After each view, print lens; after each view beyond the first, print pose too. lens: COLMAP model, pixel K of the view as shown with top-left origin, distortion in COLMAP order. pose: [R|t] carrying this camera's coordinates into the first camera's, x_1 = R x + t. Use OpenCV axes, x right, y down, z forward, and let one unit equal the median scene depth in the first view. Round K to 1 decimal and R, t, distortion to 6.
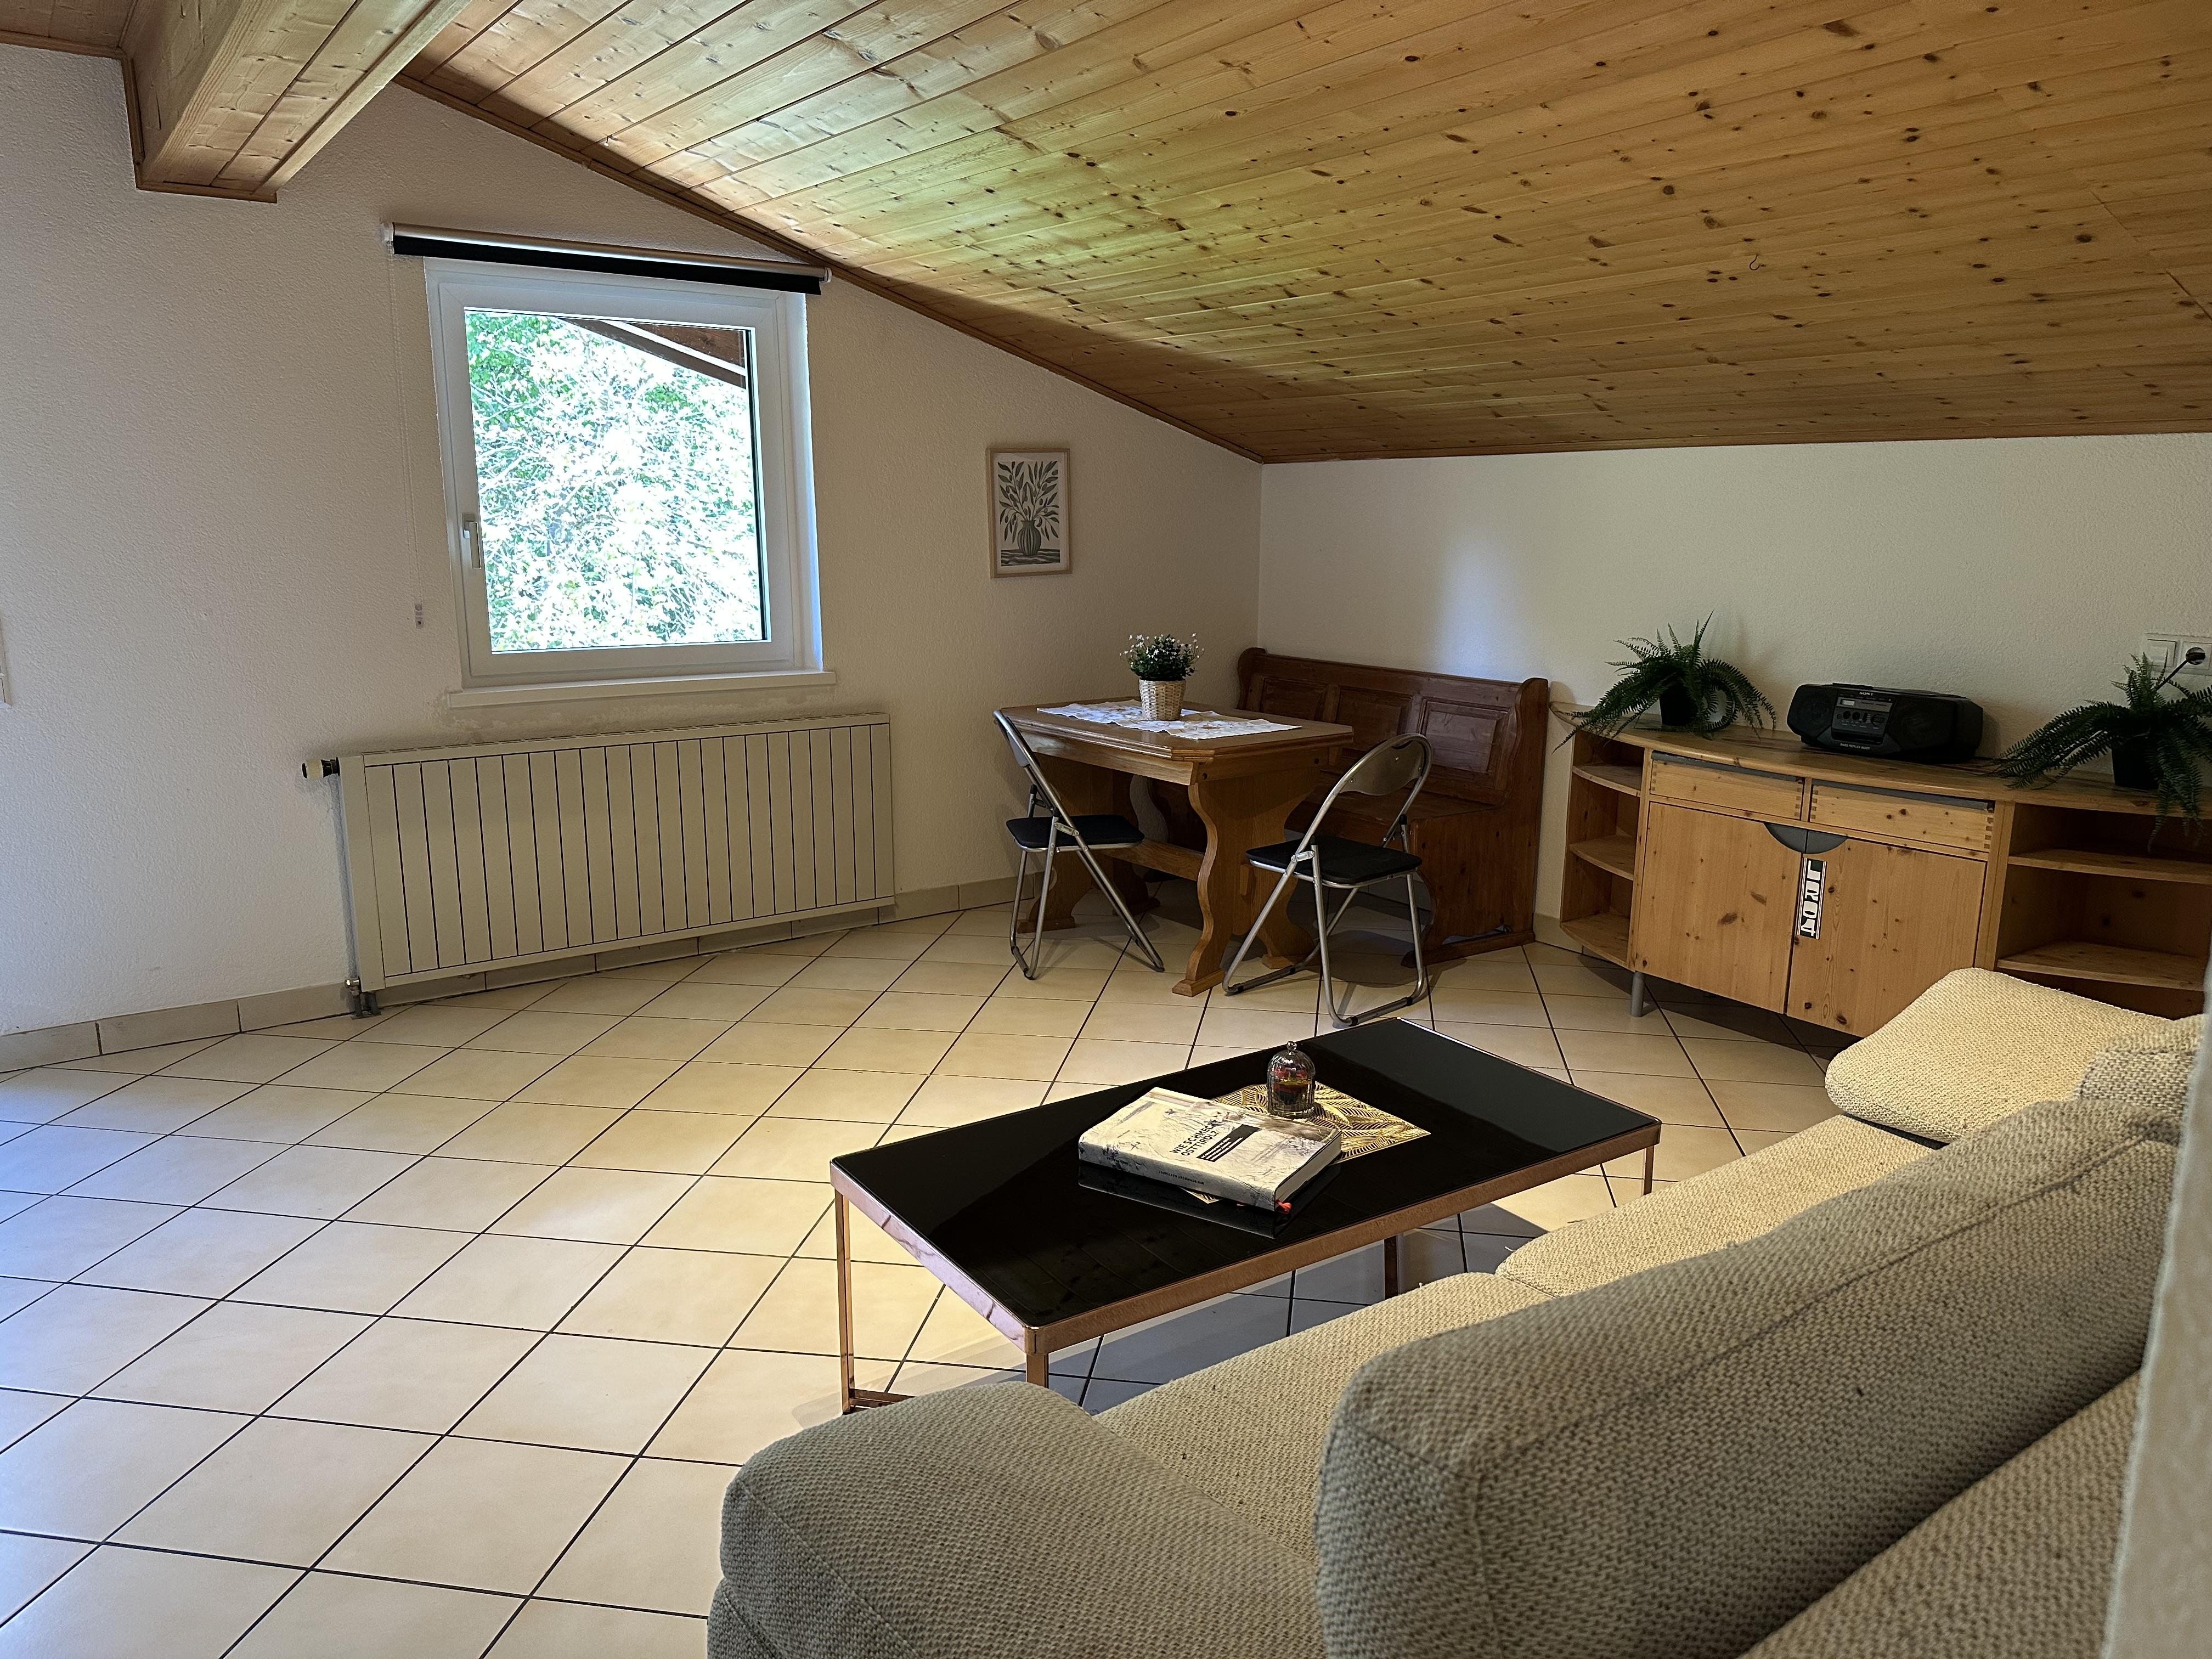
lens RADIAL K [[1546.6, 0, 1106.0], [0, 1546.6, 829.5], [0, 0, 1]] dist [0.008990, -0.022849]
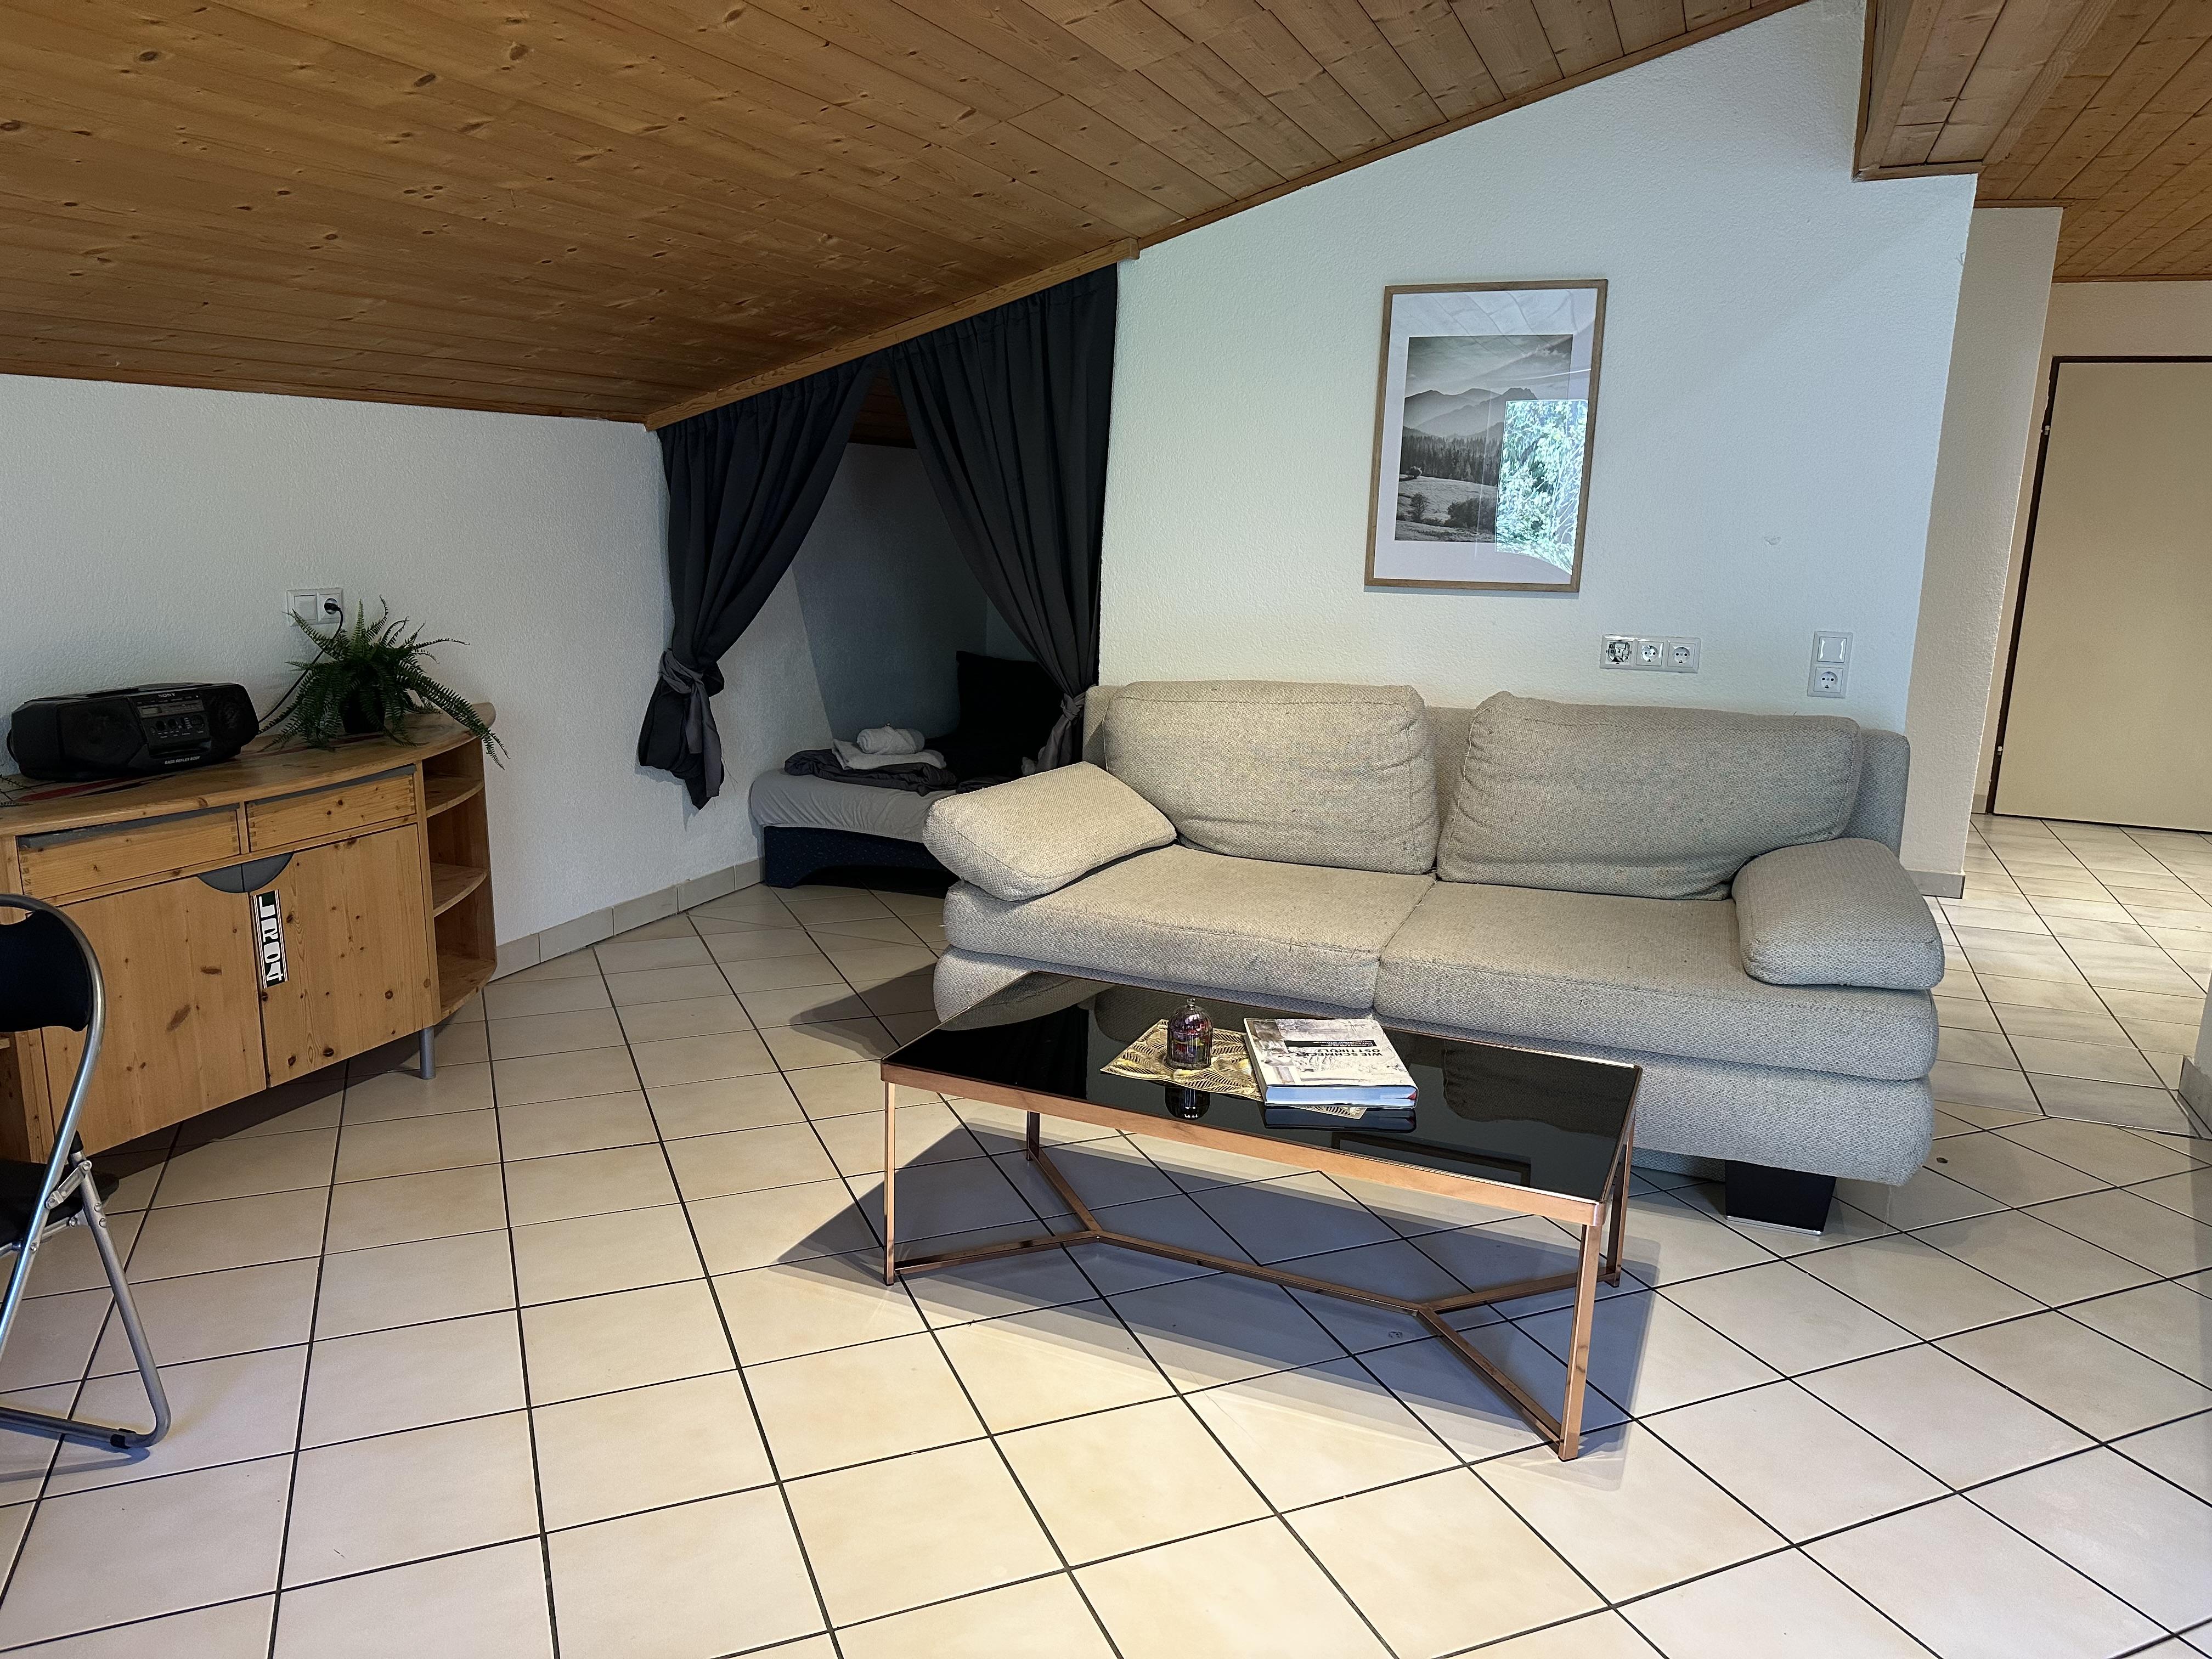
lens RADIAL K [[1546.6, 0, 1106.0], [0, 1546.6, 829.5], [0, 0, 1]] dist [0.008990, -0.022849]
pose [[-0.548729, -0.190516, 0.814003, -0.455595], [0.143946, 0.937613, 0.316483, -0.208661], [-0.823515, 0.290836, -0.487071, 1.014091]]
